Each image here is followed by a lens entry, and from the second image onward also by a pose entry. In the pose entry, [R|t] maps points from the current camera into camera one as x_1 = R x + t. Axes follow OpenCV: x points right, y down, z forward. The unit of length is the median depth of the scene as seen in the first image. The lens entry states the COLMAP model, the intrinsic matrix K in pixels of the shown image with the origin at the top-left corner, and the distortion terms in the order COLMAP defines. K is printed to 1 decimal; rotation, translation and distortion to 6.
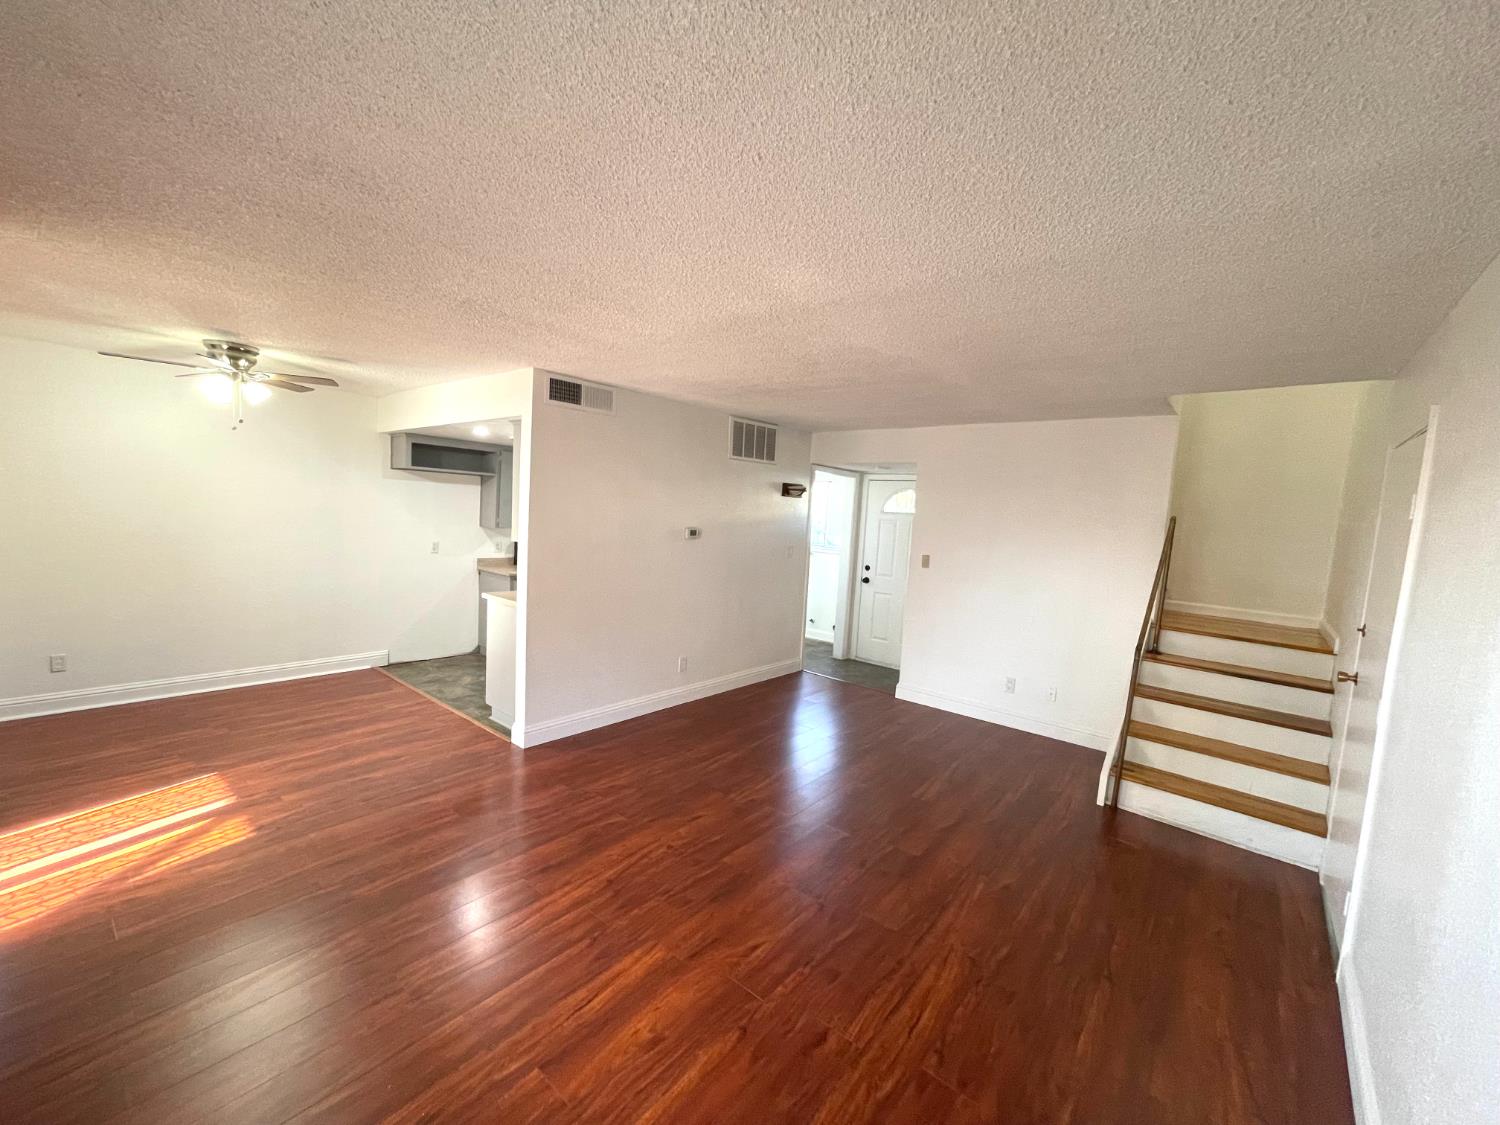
lens RADIAL K [[610.8, 0, 742.6], [0, 610.8, 568.0], [0, 0, 1]] dist [-0.000351, -0.000027]
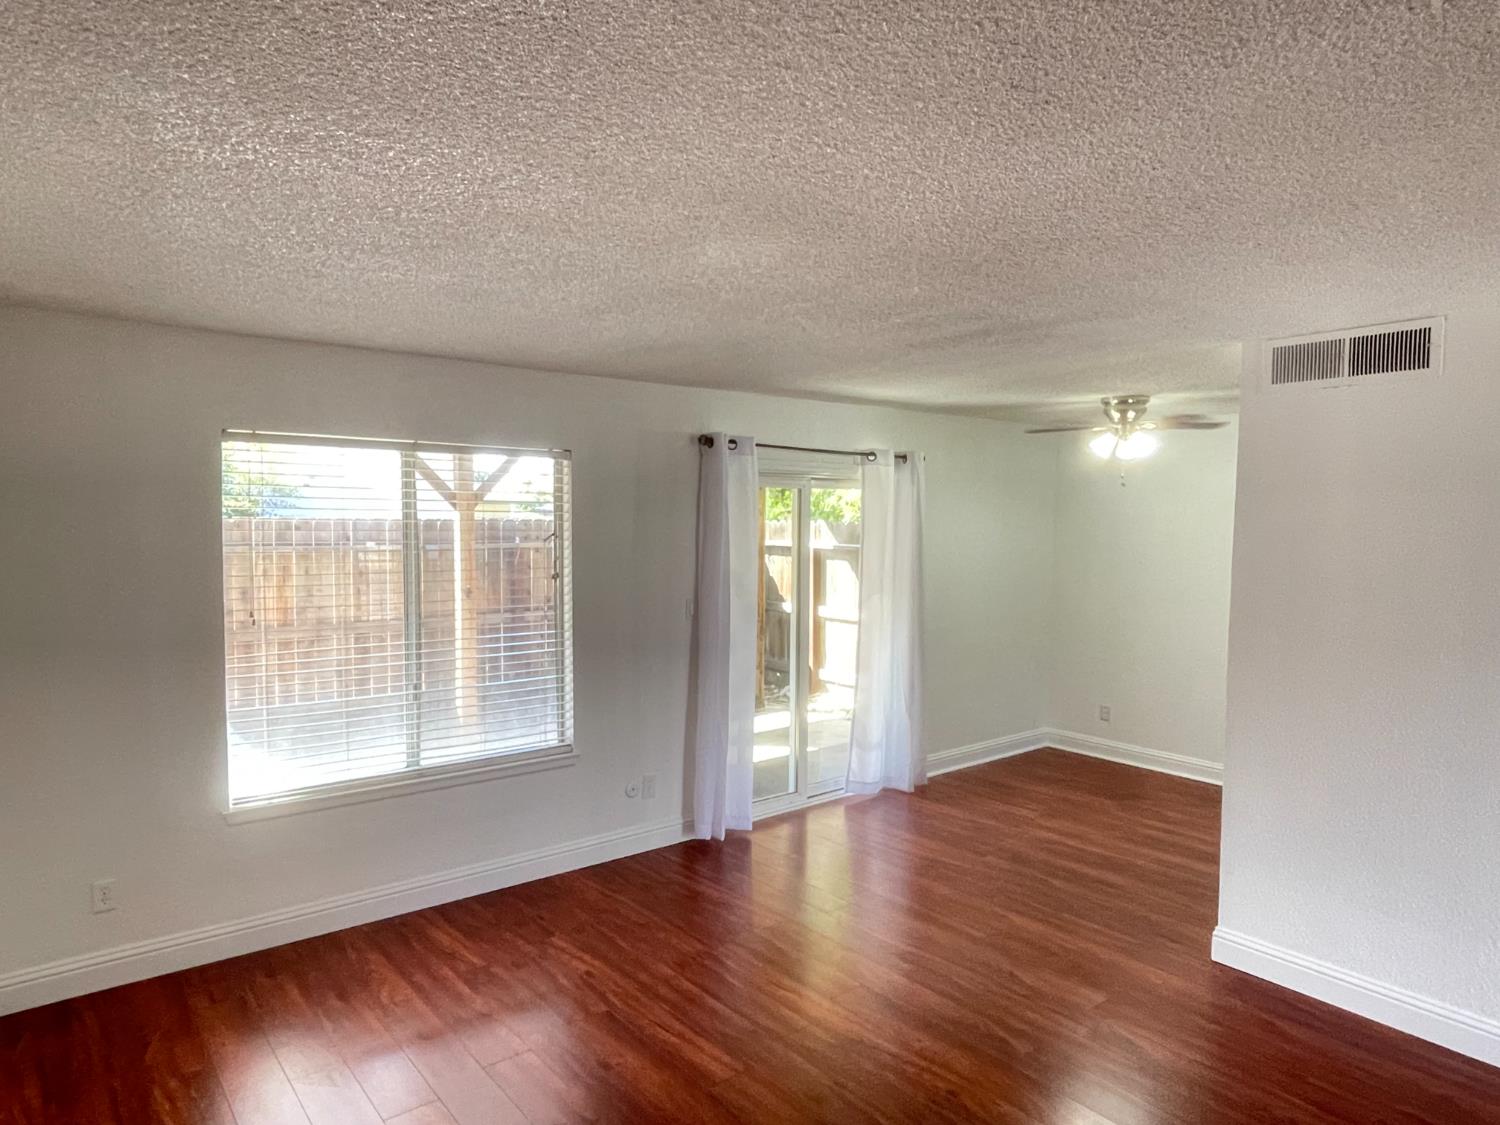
lens RADIAL K [[928.9, 0, 750.0], [0, 928.9, 562.5], [0, 0, 1]] dist [0.000726, -0.000095]
pose [[-0.166653, -0.006942, -0.985991, 0.680508], [-0.121866, 0.992453, 0.013611, -0.059537], [0.978456, 0.122427, -0.166242, 0.694130]]
